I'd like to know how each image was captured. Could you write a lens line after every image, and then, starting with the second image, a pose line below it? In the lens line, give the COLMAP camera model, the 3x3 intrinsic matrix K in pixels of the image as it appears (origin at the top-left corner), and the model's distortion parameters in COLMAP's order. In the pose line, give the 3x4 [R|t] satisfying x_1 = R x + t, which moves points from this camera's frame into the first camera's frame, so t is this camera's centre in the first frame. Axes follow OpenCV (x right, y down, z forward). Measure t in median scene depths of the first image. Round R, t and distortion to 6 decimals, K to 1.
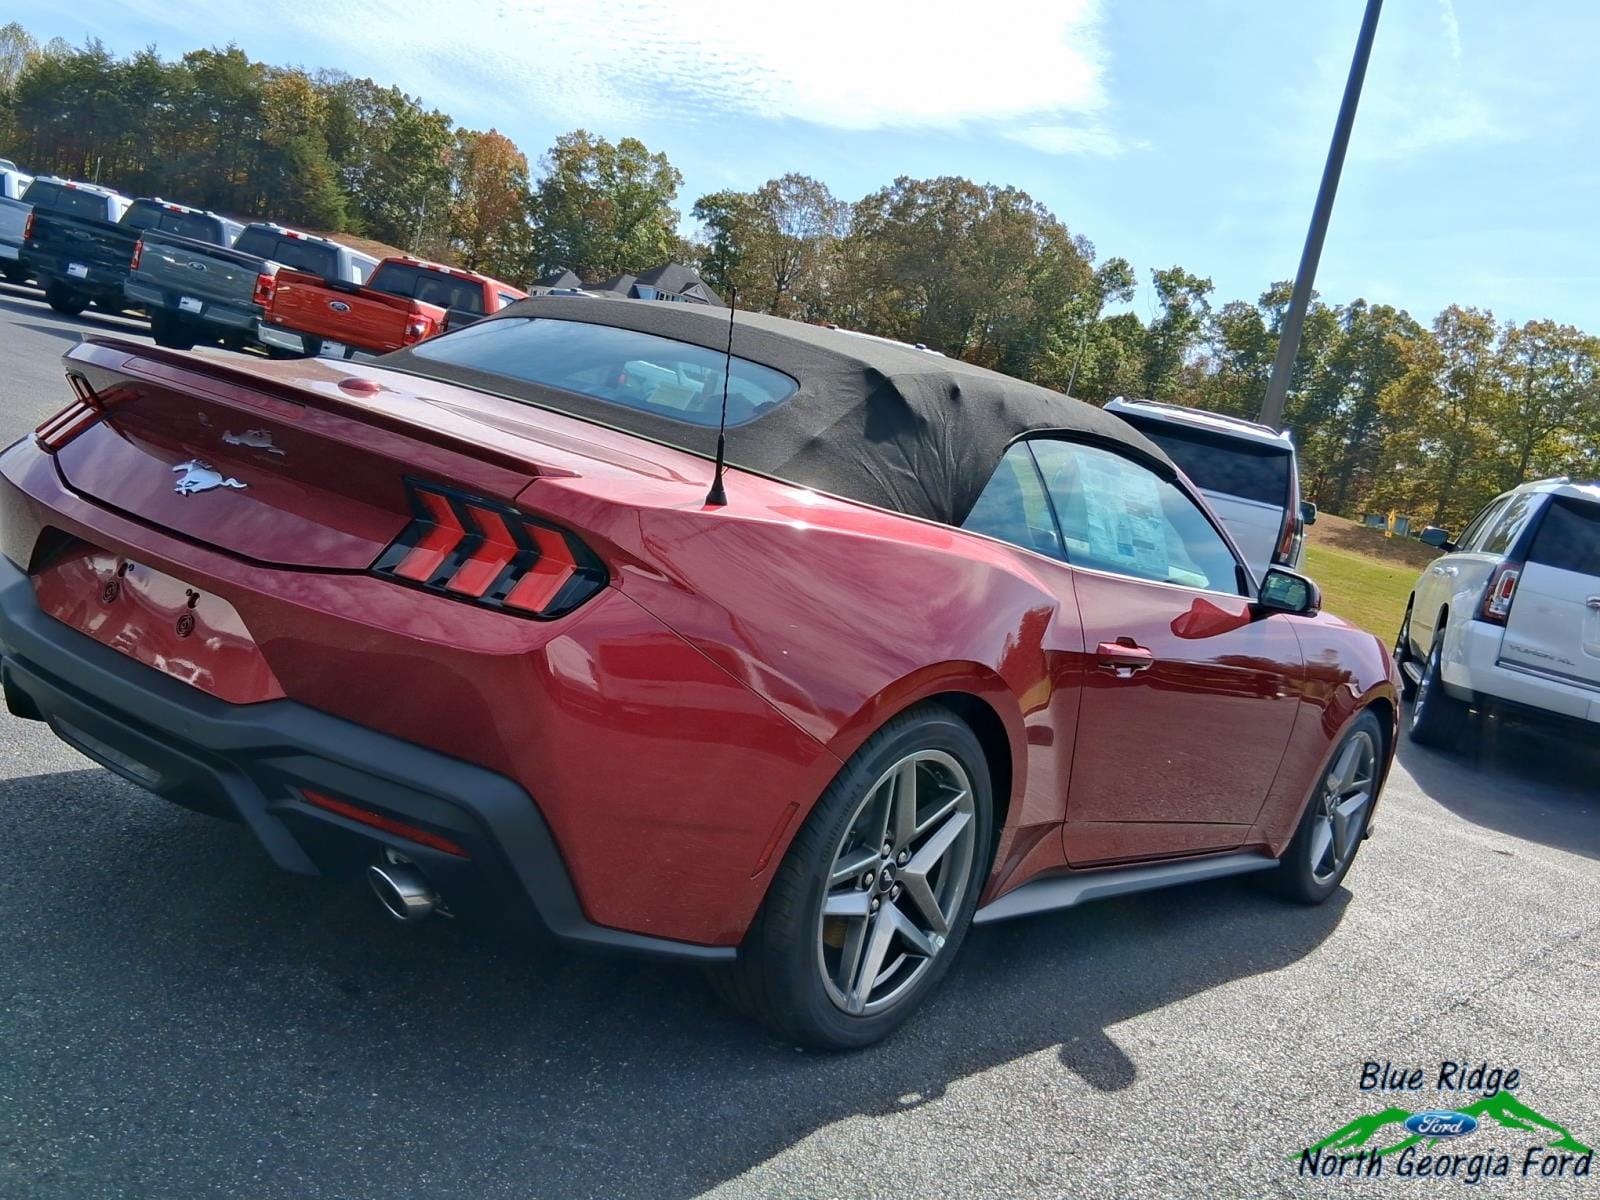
lens RADIAL K [[1562.1, 0, 799.1], [0, 1562.1, 622.0], [0, 0, 1]] dist [0.172495, -0.327528]
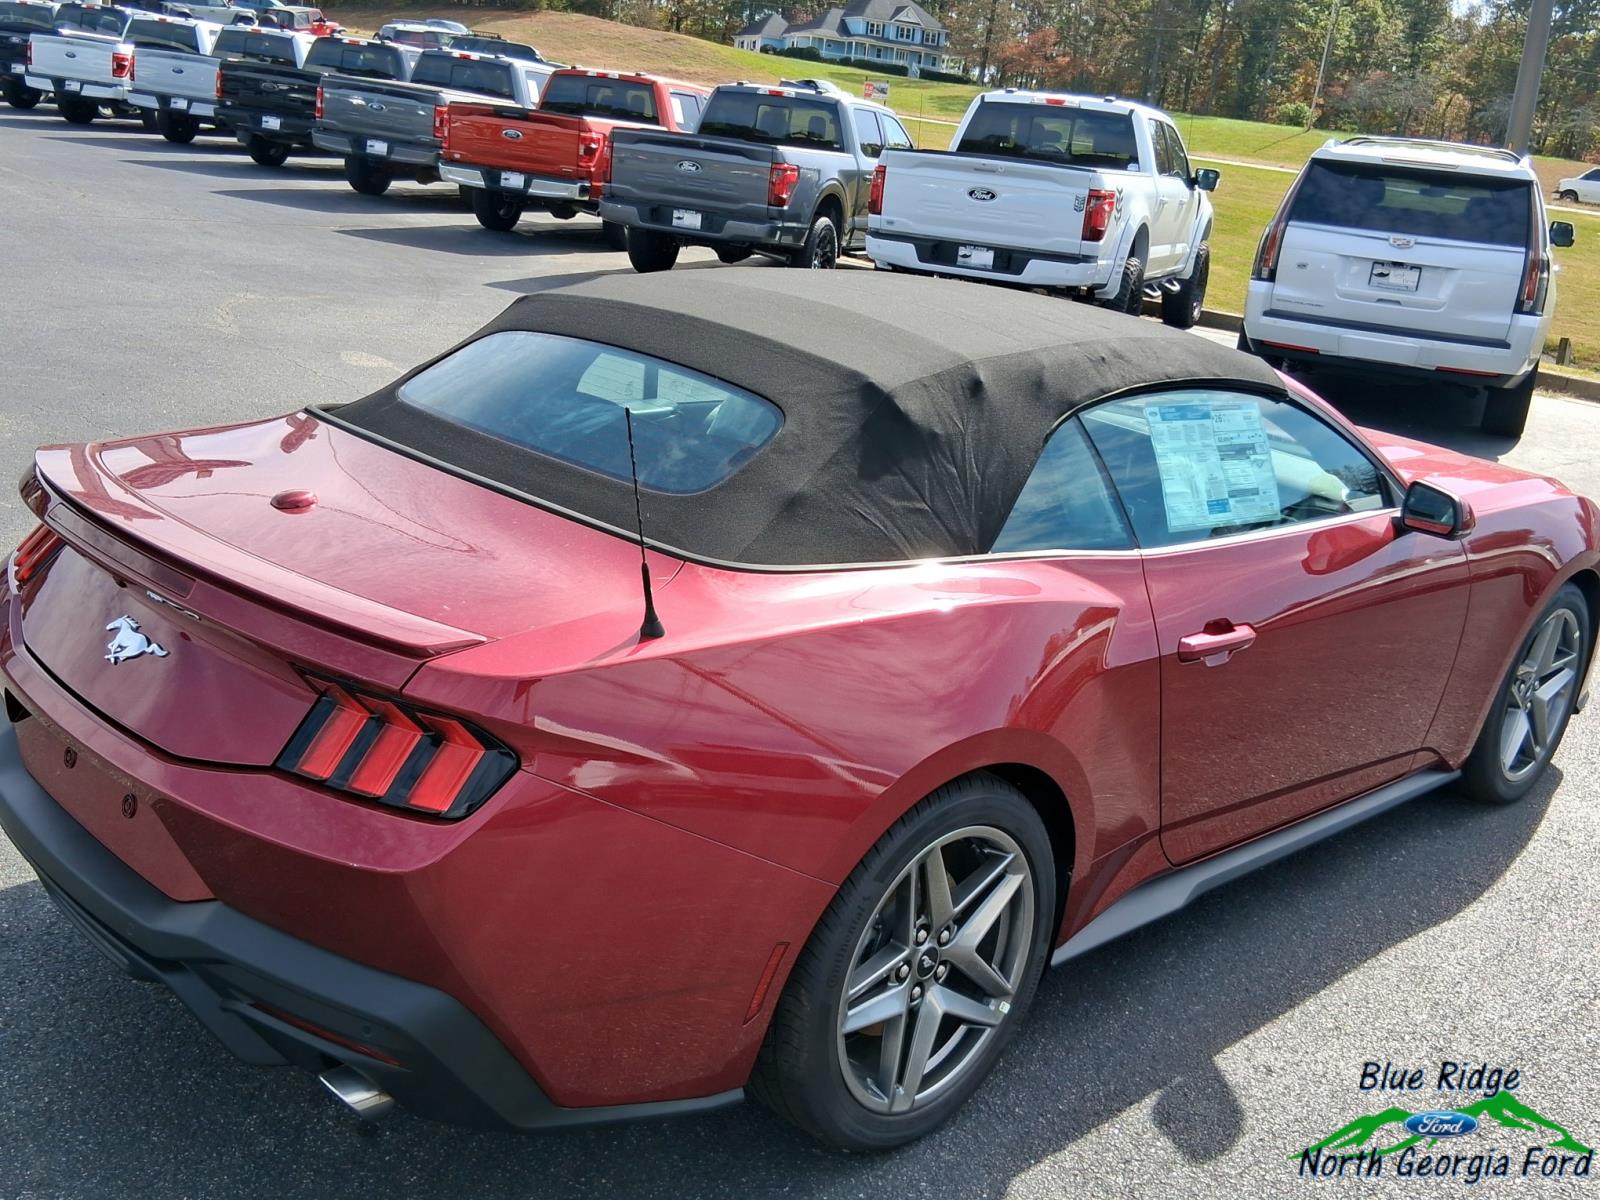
lens RADIAL K [[1562.1, 0, 799.1], [0, 1562.1, 622.0], [0, 0, 1]] dist [0.172495, -0.327528]
pose [[0.982487, -0.084338, -0.166149, 0.143461], [0.109070, 0.983276, 0.145846, -0.164276], [0.151070, -0.161414, 0.975255, 0.120149]]
